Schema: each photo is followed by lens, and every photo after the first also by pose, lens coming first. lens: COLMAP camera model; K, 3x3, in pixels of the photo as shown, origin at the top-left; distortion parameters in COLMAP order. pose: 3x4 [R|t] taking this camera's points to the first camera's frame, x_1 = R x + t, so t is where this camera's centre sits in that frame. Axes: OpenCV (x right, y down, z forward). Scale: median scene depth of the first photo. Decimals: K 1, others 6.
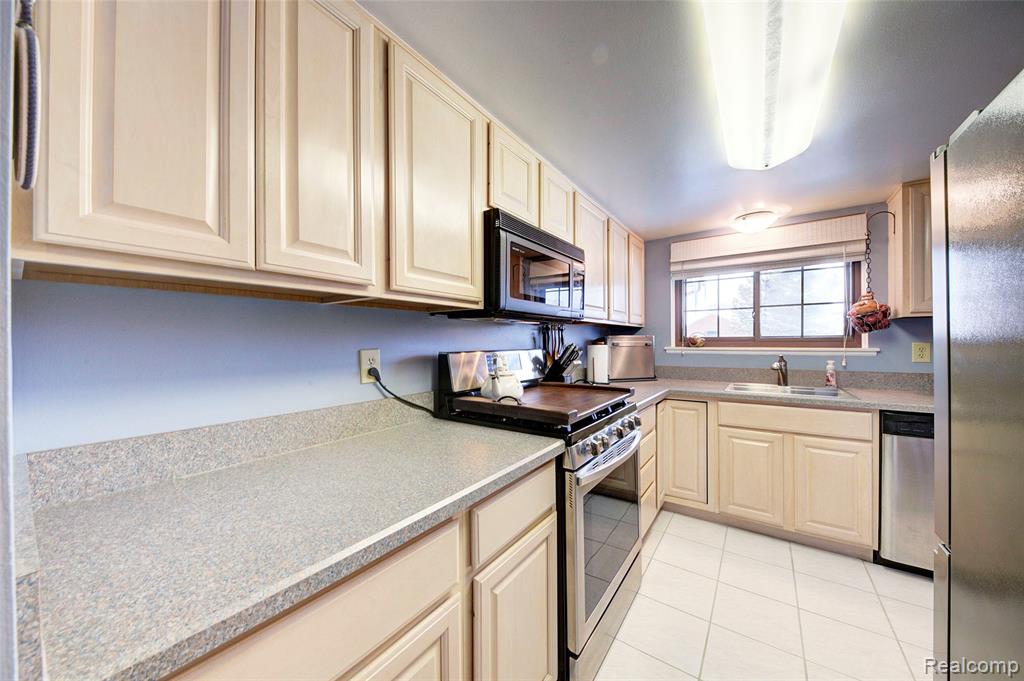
lens RADIAL K [[353.8, 0, 503.4], [0, 353.8, 342.7], [0, 0, 1]] dist [-0.000250, -0.003199]
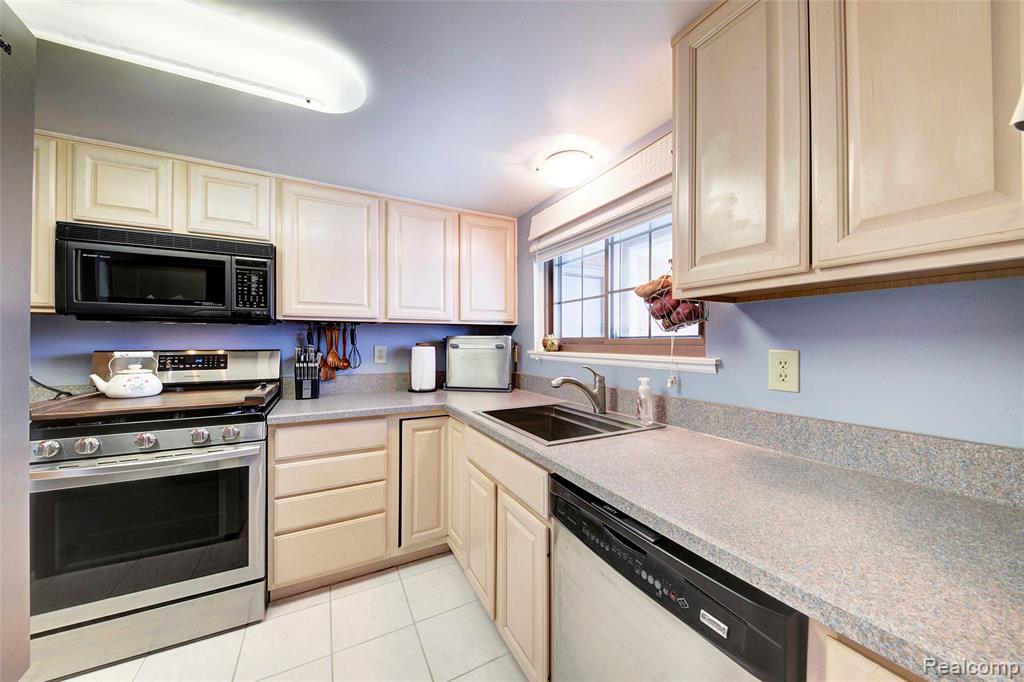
lens RADIAL K [[353.8, 0, 509.6], [0, 353.8, 343.8], [0, 0, 1]] dist [-0.000250, -0.003199]
pose [[0.894176, 0.009324, -0.447619, 0.967466], [-0.007669, 0.999955, 0.005509, -0.007759], [0.447650, -0.001493, 0.894207, 0.358431]]
